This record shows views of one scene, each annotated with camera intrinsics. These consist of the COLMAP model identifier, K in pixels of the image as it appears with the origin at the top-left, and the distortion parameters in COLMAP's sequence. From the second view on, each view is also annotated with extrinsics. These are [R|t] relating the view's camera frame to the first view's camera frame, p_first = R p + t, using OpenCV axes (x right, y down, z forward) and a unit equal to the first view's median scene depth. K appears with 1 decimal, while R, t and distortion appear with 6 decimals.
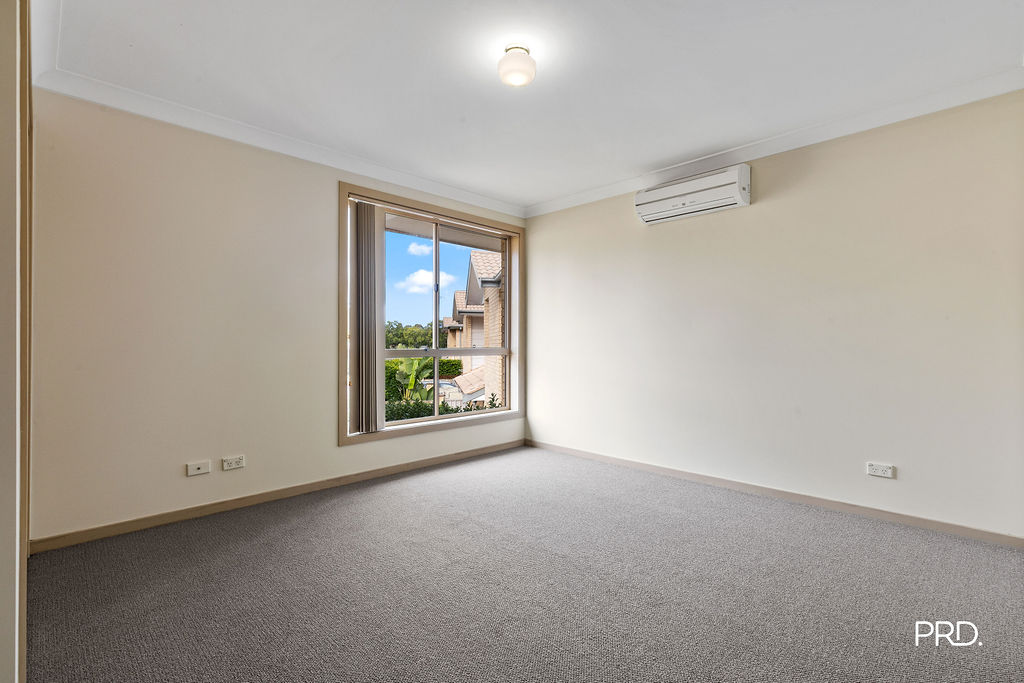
lens RADIAL K [[460.1, 0, 514.9], [0, 460.1, 338.6], [0, 0, 1]] dist [-0.000997, -0.000390]
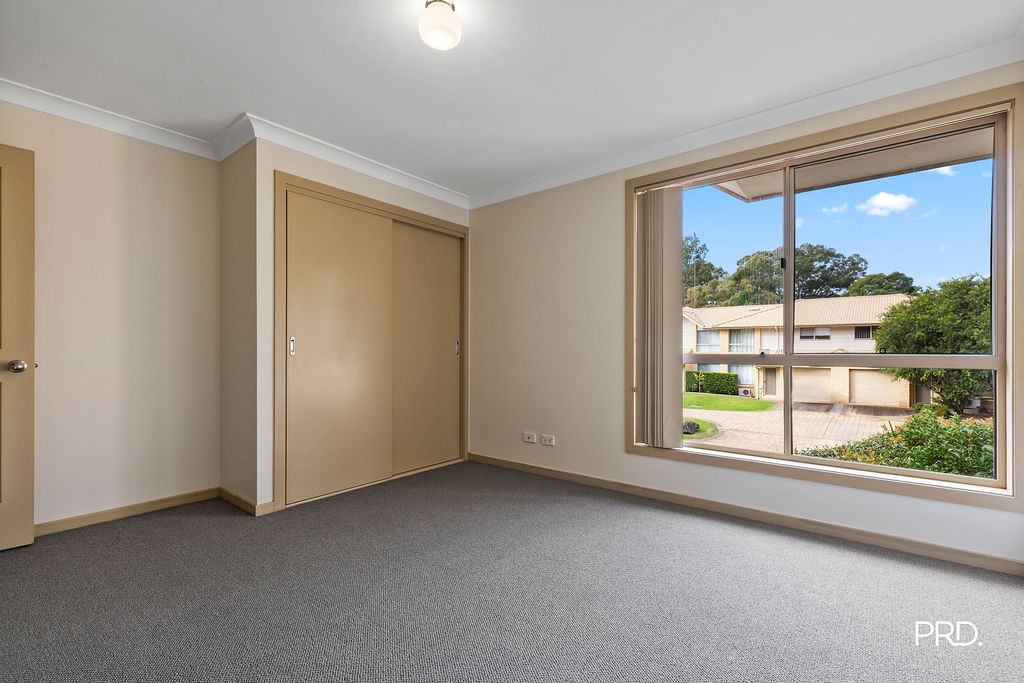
lens RADIAL K [[460.1, 0, 512.9], [0, 460.1, 347.7], [0, 0, 1]] dist [-0.000997, -0.000390]
pose [[0.120524, -0.010164, -0.992658, 0.550223], [0.002902, 0.999947, -0.009886, 0.021285], [0.992706, -0.001690, 0.120547, 0.638722]]
